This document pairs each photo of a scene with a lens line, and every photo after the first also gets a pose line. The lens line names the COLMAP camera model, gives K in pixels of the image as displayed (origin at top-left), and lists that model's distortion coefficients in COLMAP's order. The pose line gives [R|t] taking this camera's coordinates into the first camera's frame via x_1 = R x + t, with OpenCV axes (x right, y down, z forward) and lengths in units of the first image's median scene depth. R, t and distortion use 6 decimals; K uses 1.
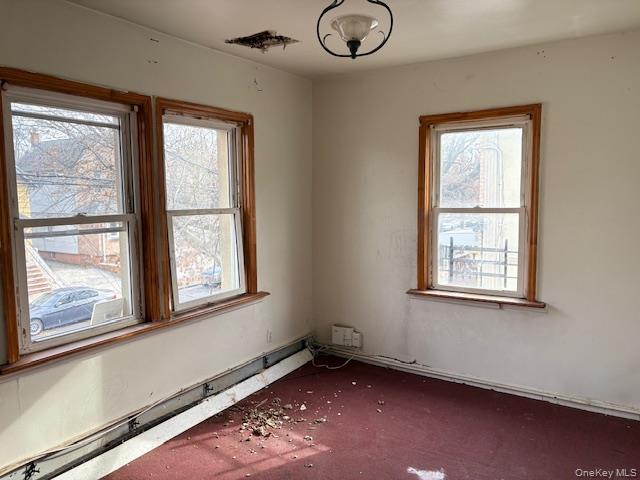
lens RADIAL K [[478.0, 0, 323.4], [0, 478.0, 242.0], [0, 0, 1]] dist [0.028547, -0.042797]
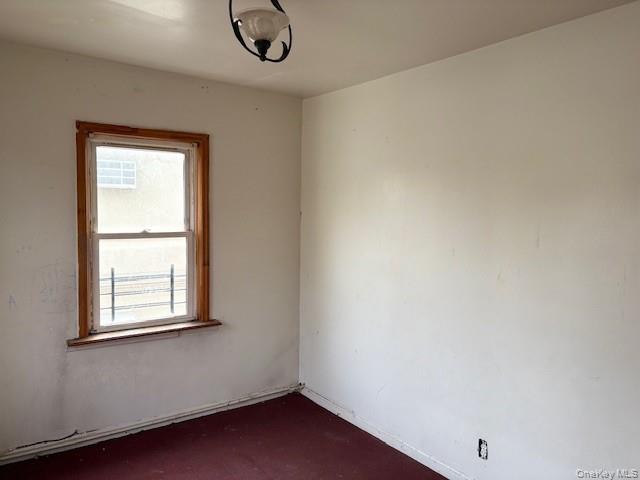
lens RADIAL K [[478.0, 0, 323.4], [0, 478.0, 242.0], [0, 0, 1]] dist [0.028547, -0.042797]
pose [[0.360044, -0.036671, 0.932215, -0.413915], [0.087182, 0.996177, 0.005515, -0.029006], [-0.928853, 0.079287, 0.361864, 0.352103]]
